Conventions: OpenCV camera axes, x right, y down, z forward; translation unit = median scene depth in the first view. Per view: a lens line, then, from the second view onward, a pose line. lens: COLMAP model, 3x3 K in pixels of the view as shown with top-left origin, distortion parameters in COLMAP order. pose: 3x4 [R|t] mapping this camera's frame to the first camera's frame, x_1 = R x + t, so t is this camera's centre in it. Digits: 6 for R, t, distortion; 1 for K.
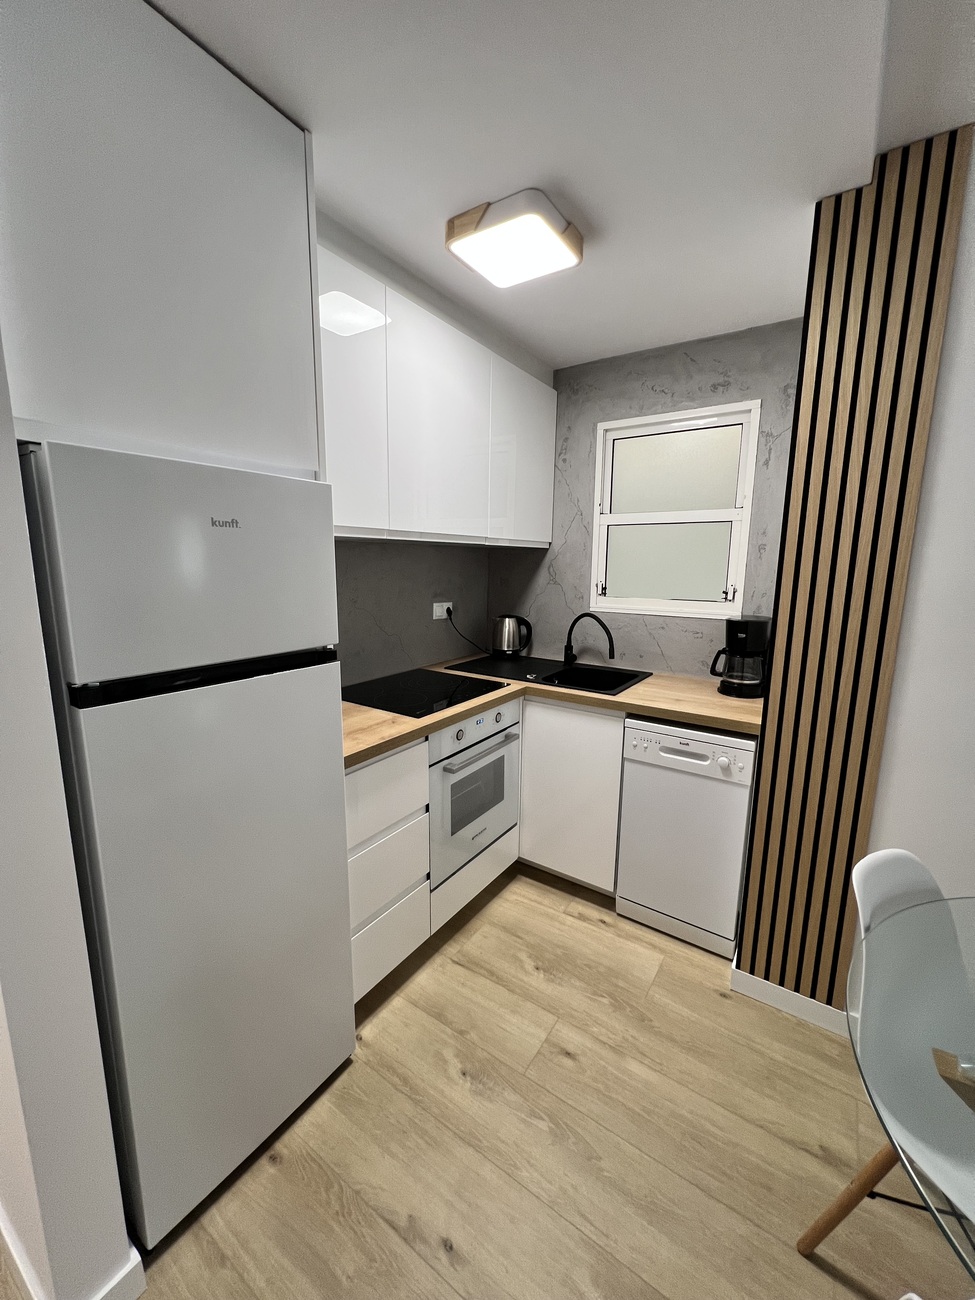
lens RADIAL K [[520.7, 0, 488.3], [0, 520.7, 649.7], [0, 0, 1]] dist [0.001489, -0.000522]
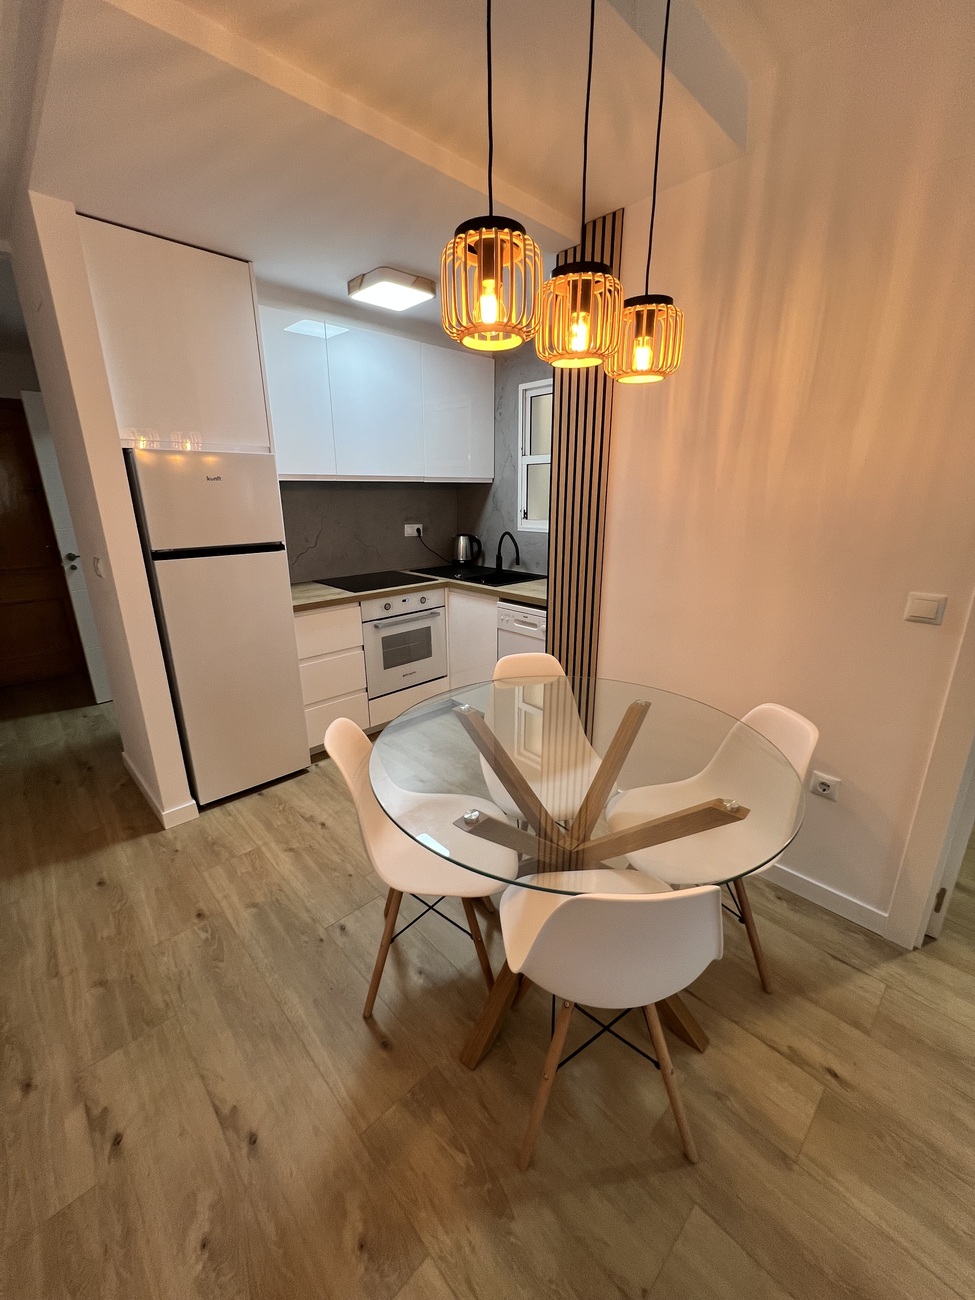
lens RADIAL K [[521.7, 0, 488.2], [0, 521.7, 650.2], [0, 0, 1]] dist [-0.003351, 0.001407]
pose [[0.977245, 0.049425, -0.206274, 0.517246], [-0.023247, 0.991572, 0.127455, 0.076288], [0.210835, -0.119760, 0.970158, -0.442732]]
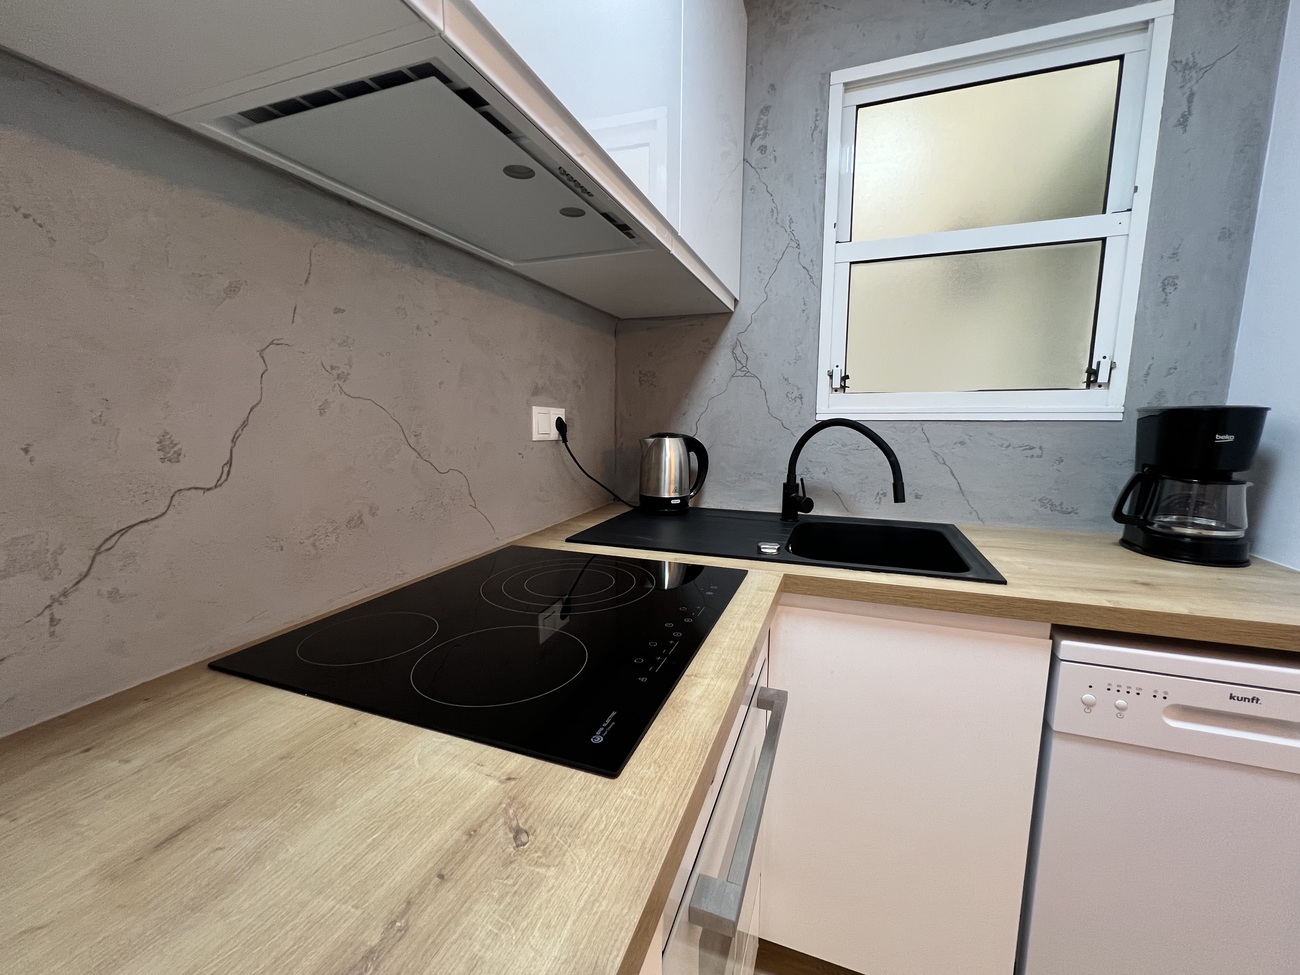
lens RADIAL K [[521.7, 0, 652.1], [0, 521.7, 487.8], [0, 0, 1]] dist [-0.003351, 0.001407]
pose [[0.971720, -0.042611, 0.232260, -0.138281], [0.049672, 0.998462, -0.024637, 0.004070], [-0.230852, 0.035477, 0.972342, 0.622164]]
